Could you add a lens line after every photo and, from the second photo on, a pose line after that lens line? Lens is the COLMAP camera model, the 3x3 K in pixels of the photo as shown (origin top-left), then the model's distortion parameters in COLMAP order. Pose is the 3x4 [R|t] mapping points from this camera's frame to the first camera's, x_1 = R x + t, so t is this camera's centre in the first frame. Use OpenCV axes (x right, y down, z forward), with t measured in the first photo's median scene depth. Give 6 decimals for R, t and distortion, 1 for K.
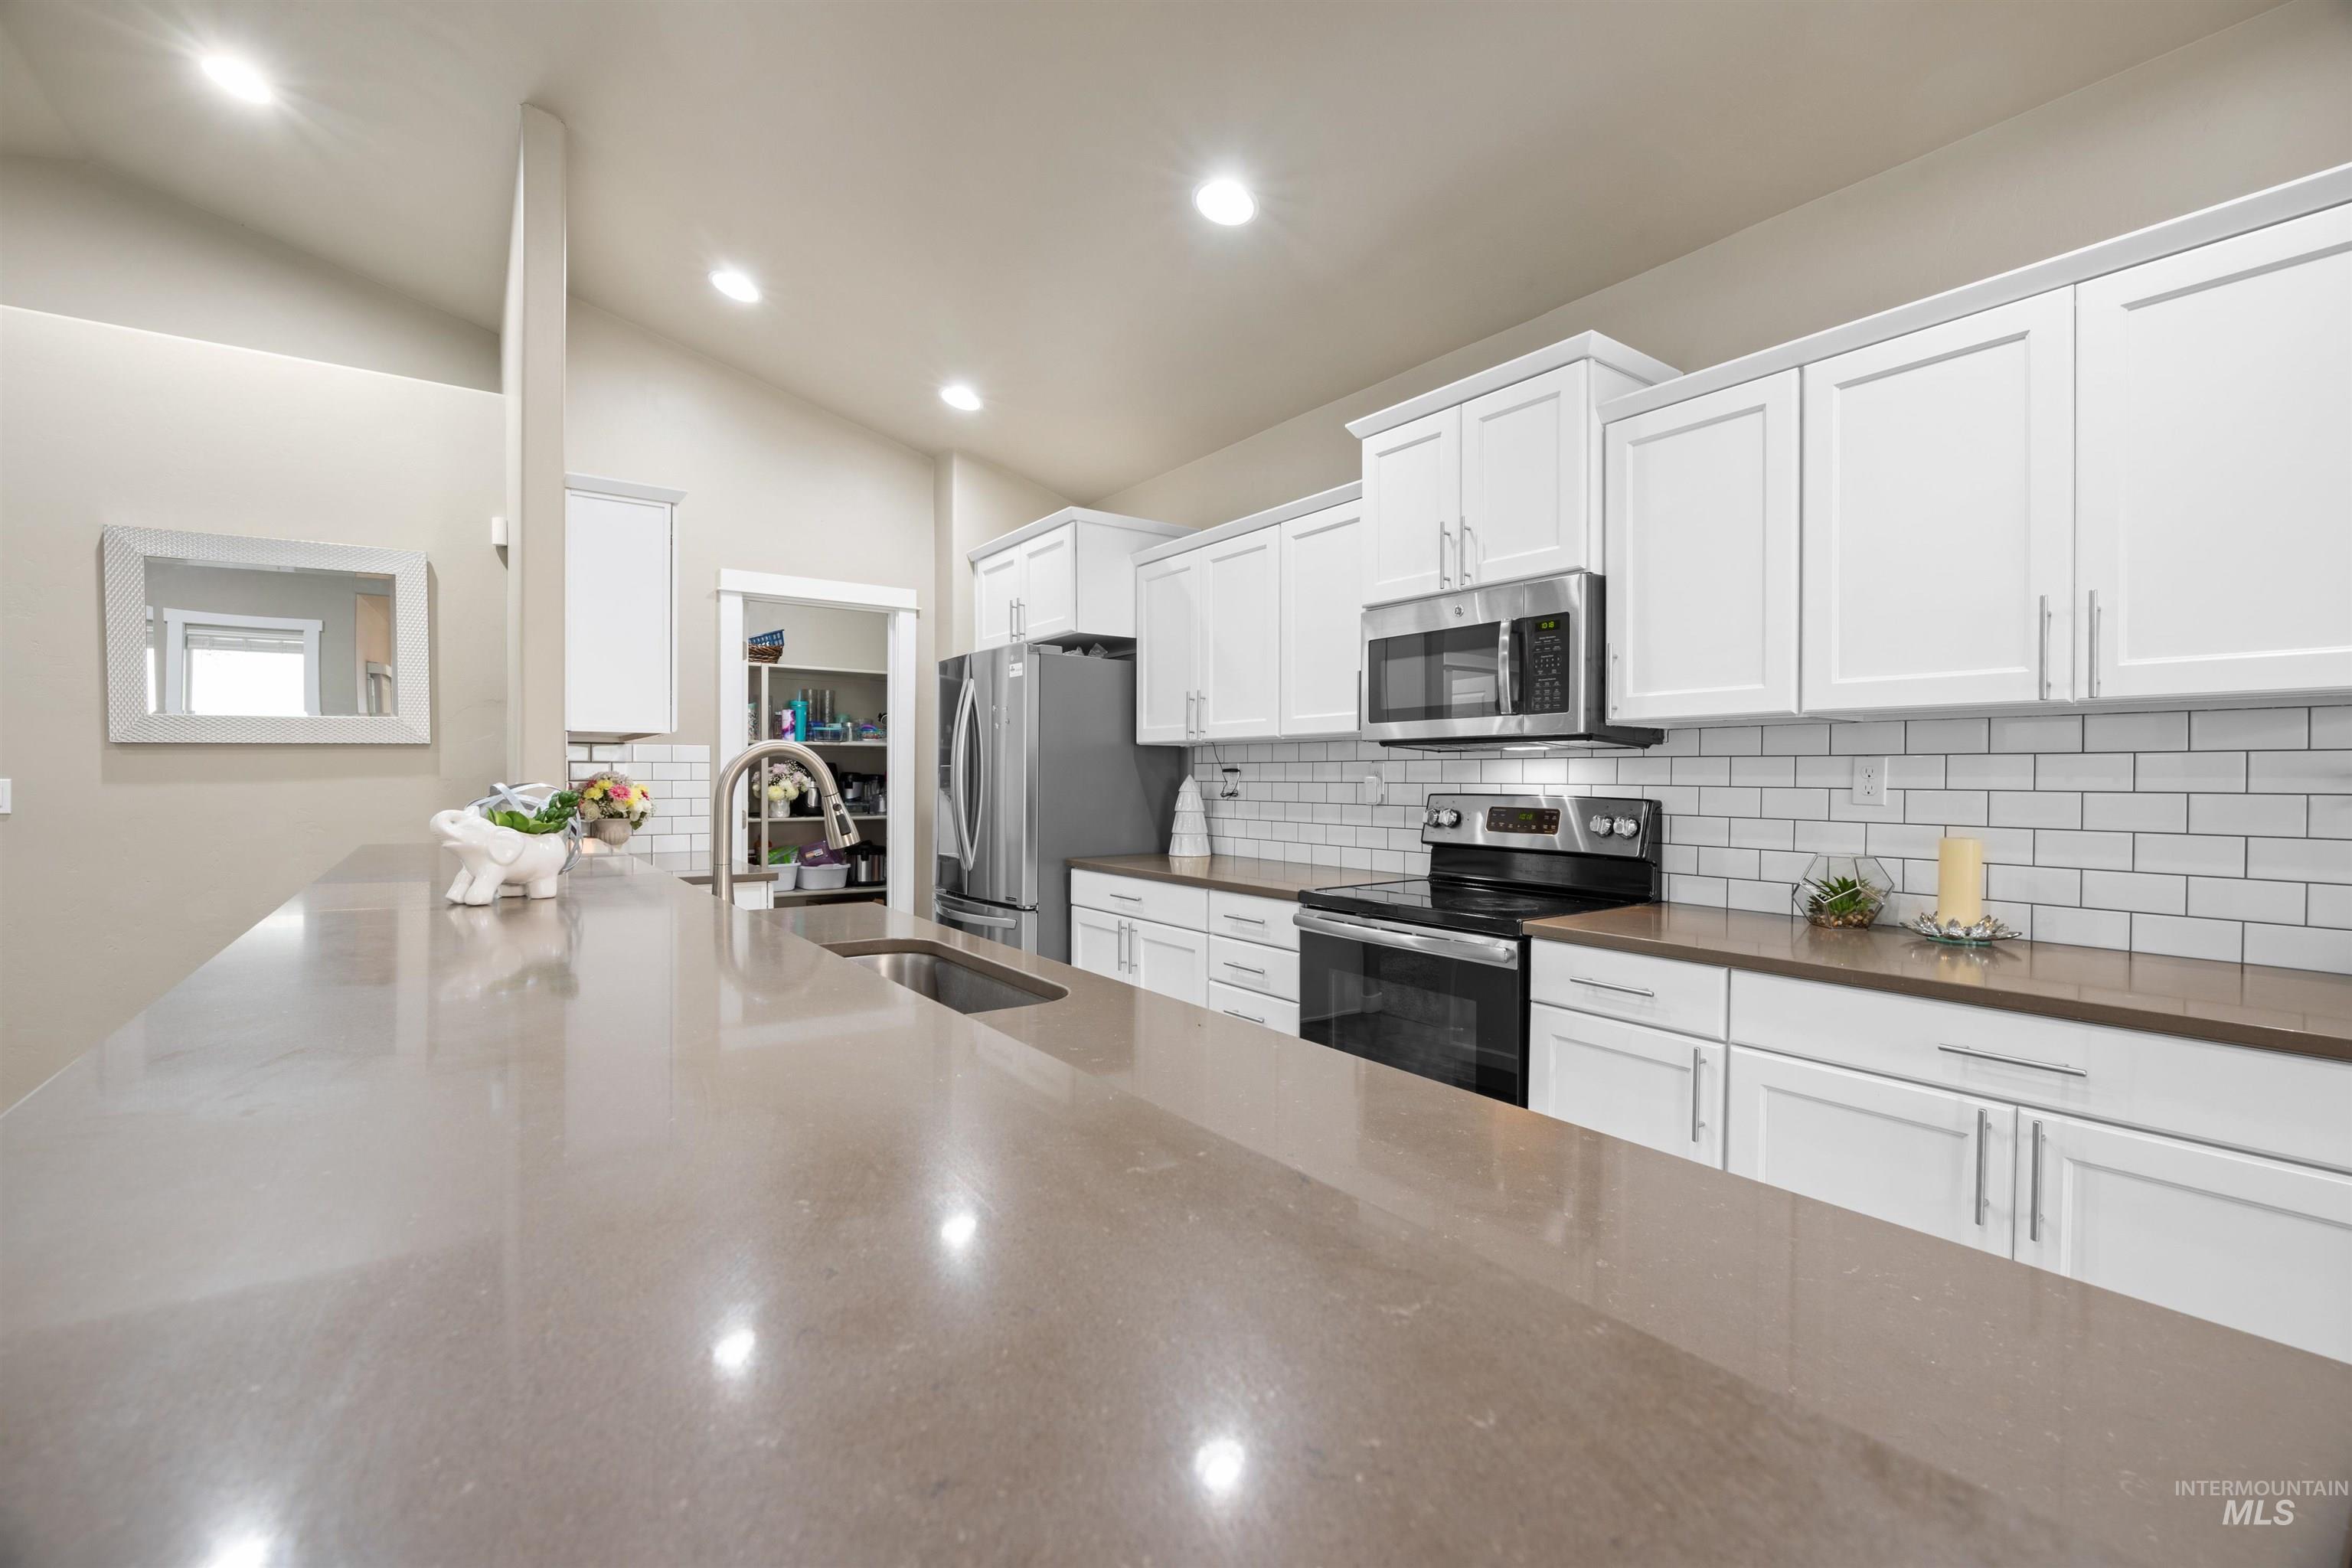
lens RADIAL K [[994.1, 0, 1164.2], [0, 994.1, 786.1], [0, 0, 1]] dist [-0.015380, 0.000011]
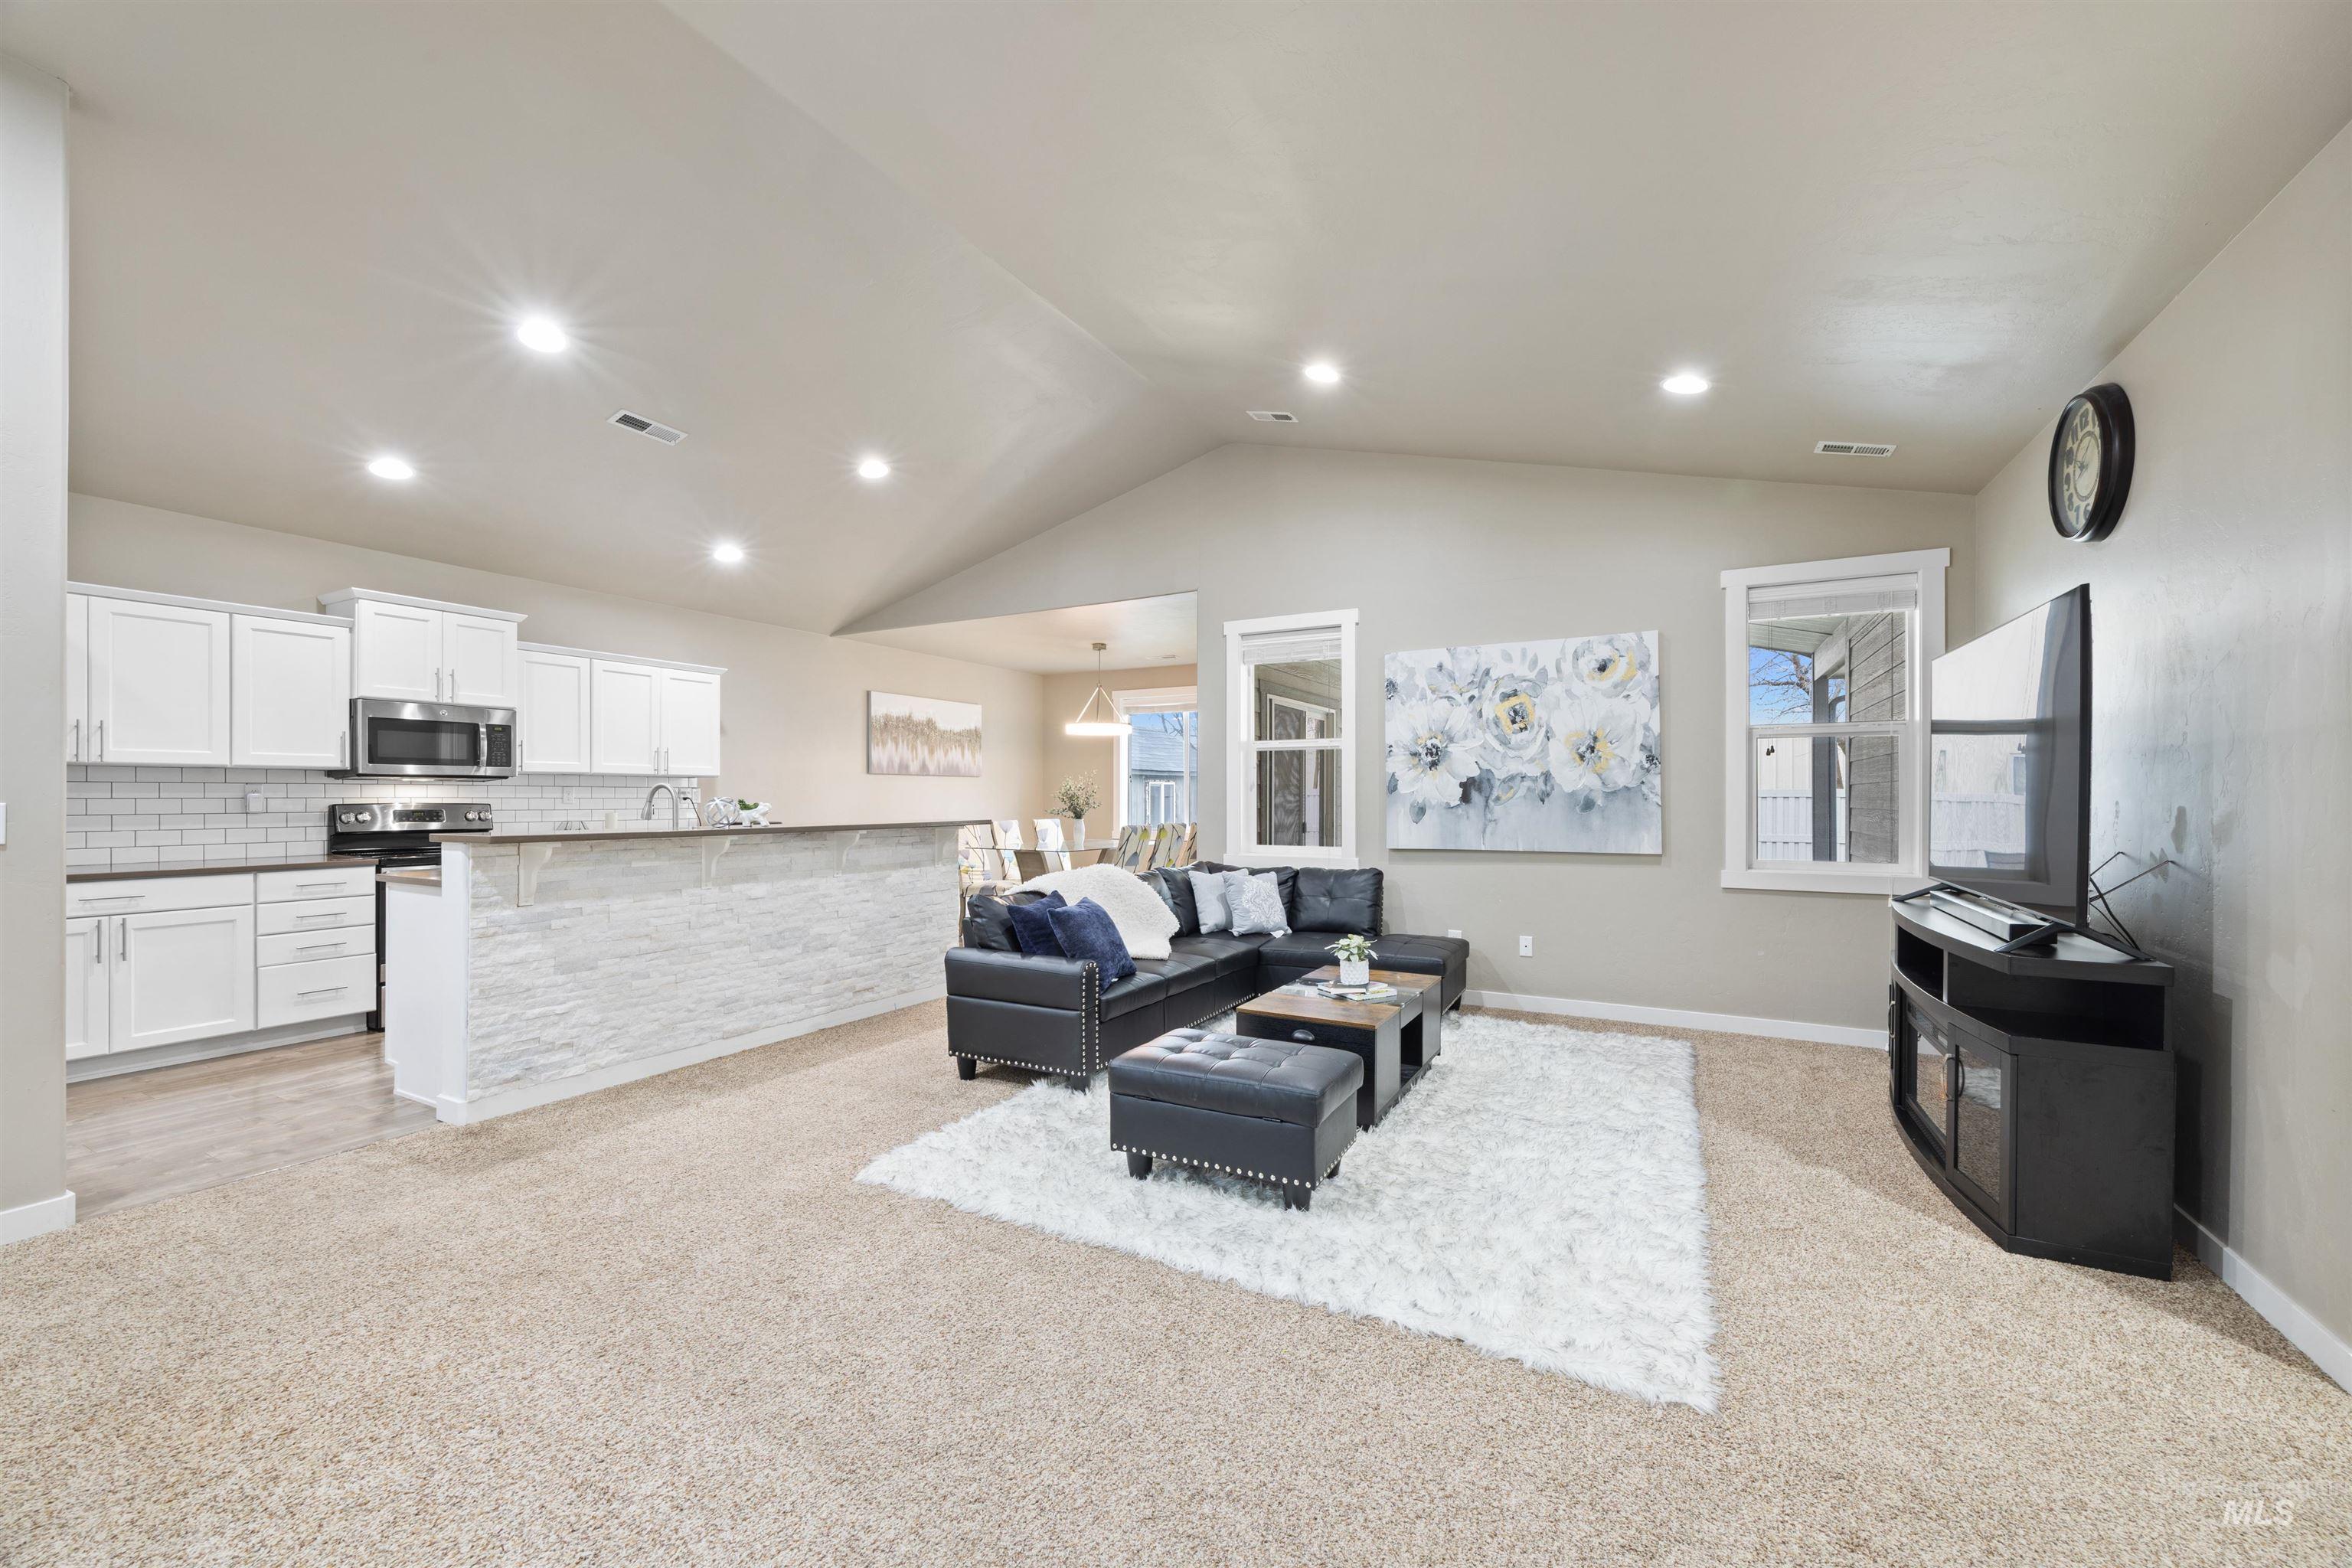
lens RADIAL K [[910.7, 0, 1188.0], [0, 910.7, 797.6], [0, 0, 1]] dist [0.001633, -0.000096]
pose [[-0.439437, -0.005746, 0.898255, -1.716061], [0.006268, 0.999936, 0.009463, -0.008674], [-0.898251, 0.009789, -0.439373, 0.379374]]
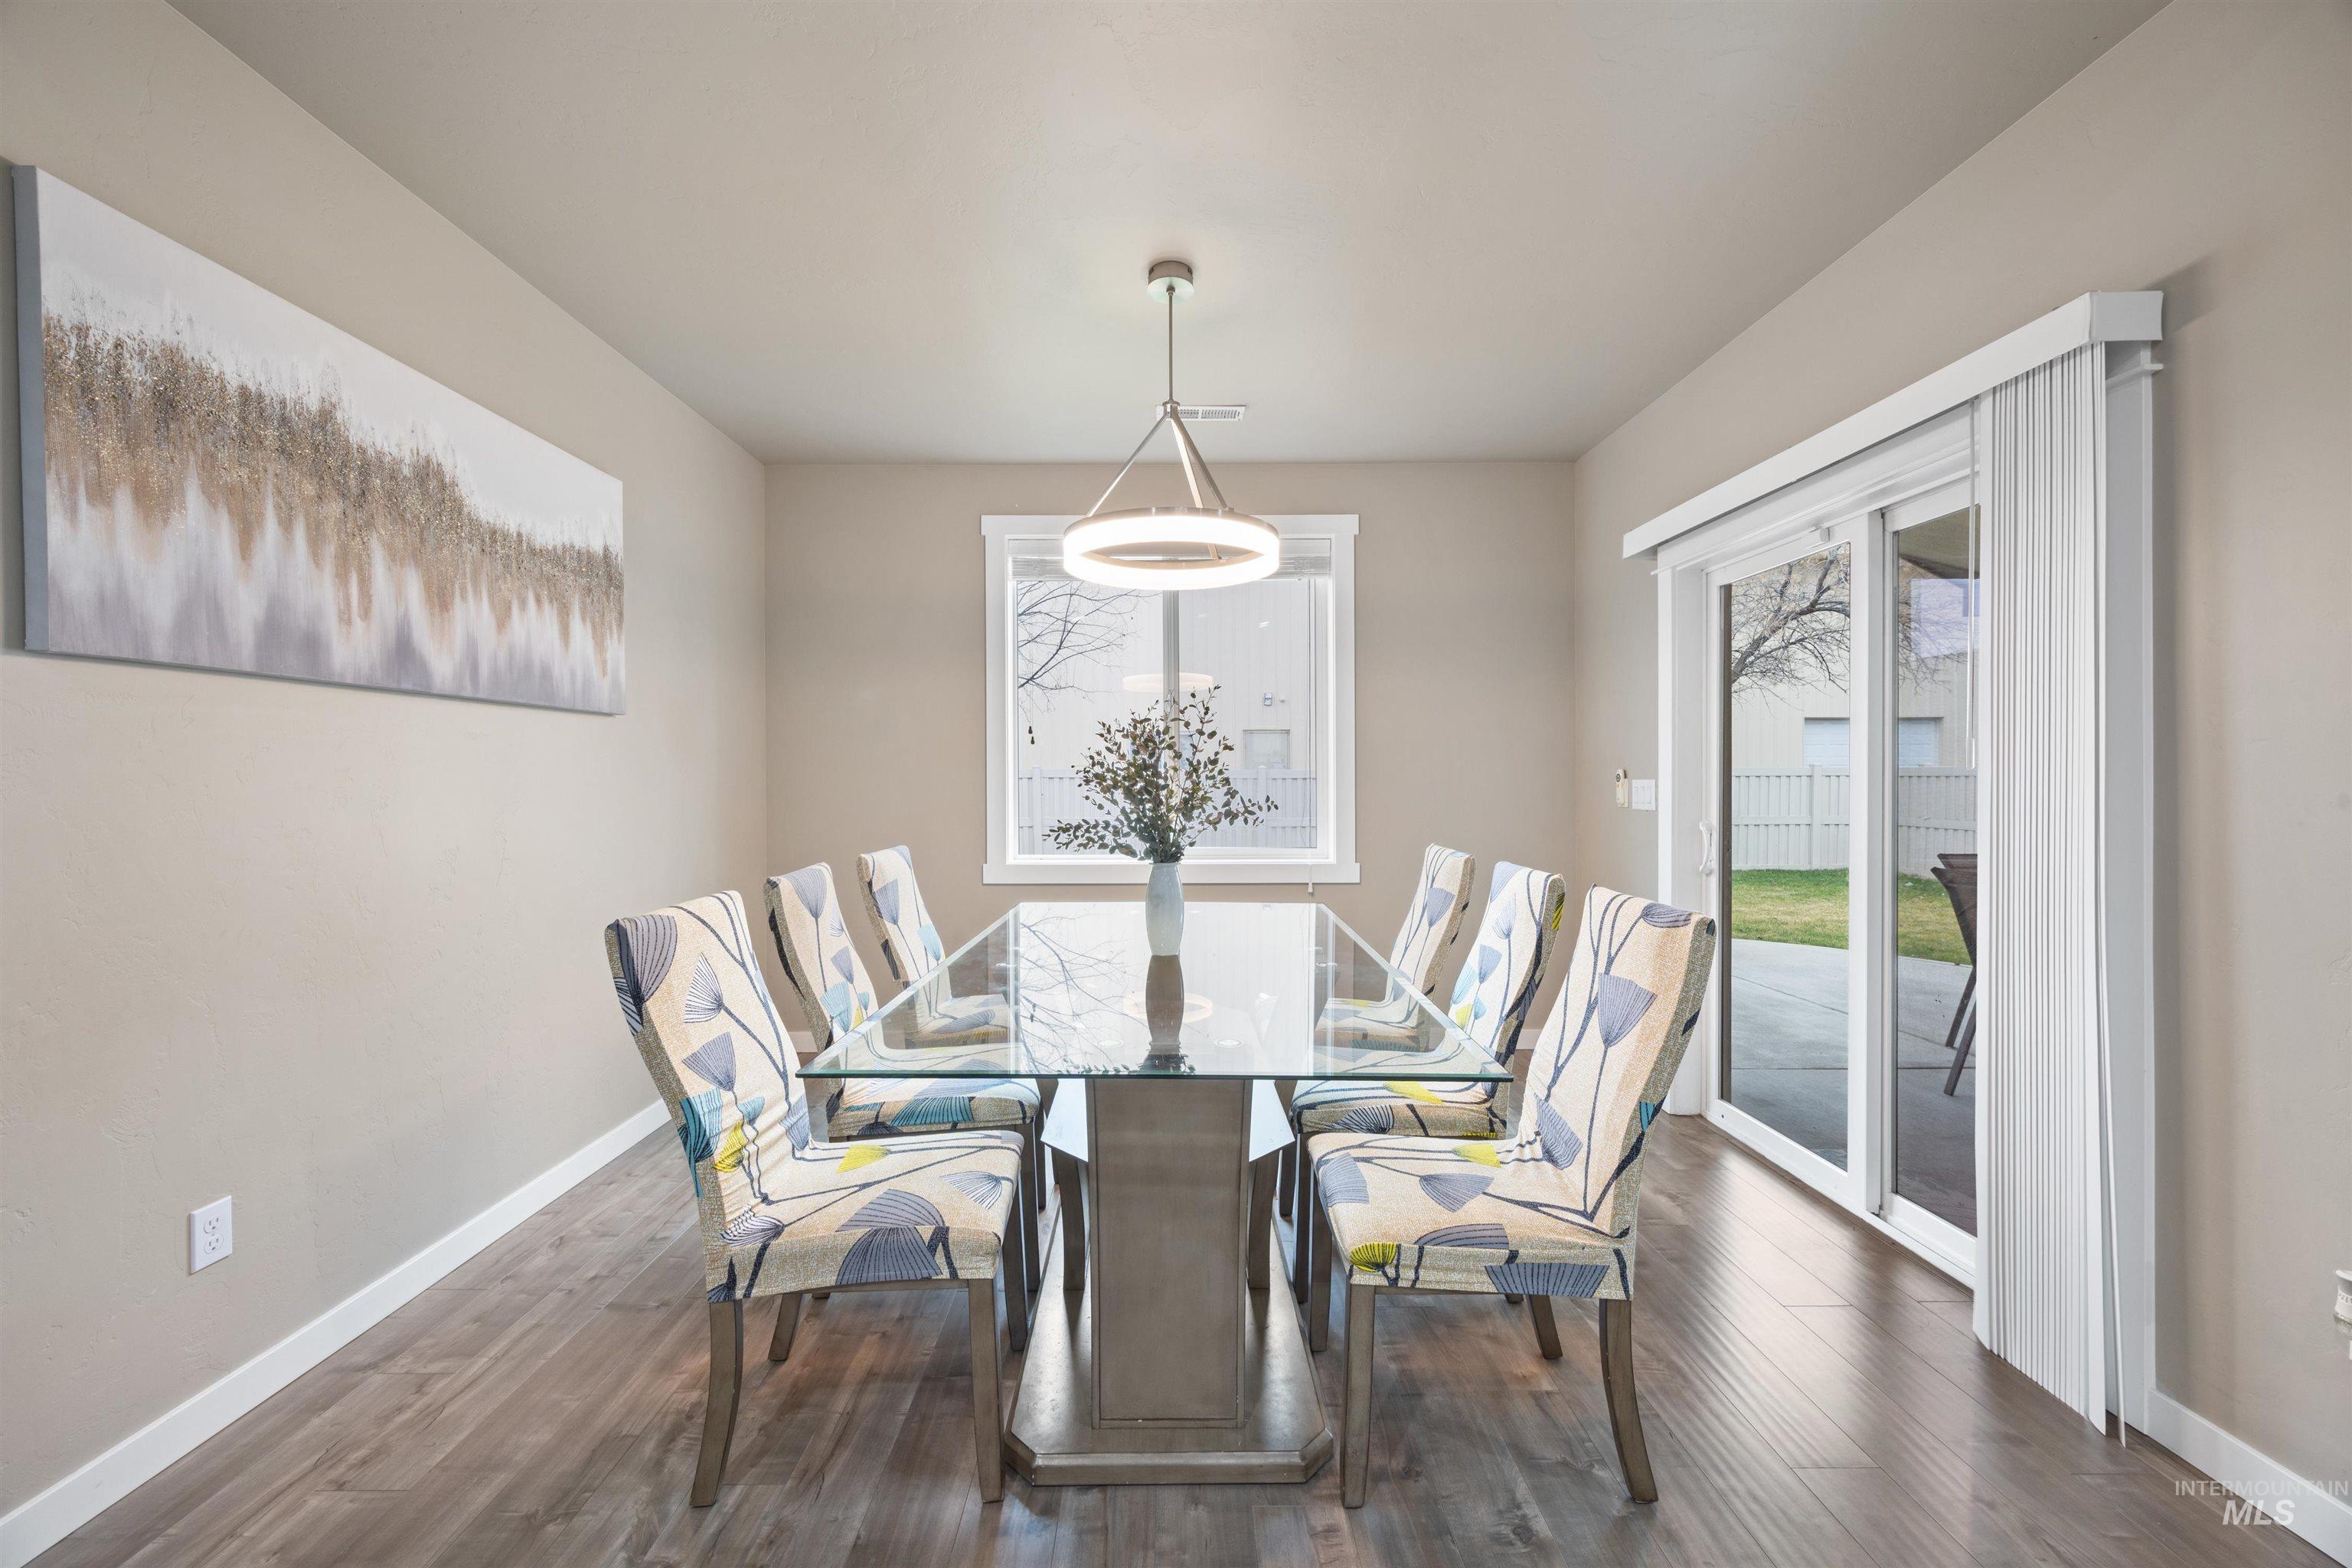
lens RADIAL K [[893.1, 0, 1169.8], [0, 893.1, 786.7], [0, 0, 1]] dist [0.001160, 0.000244]
pose [[-0.816258, -0.009166, 0.577615, 0.254920], [0.003978, 0.999761, 0.021487, 0.000870], [-0.577674, 0.019837, -0.816026, 0.097654]]
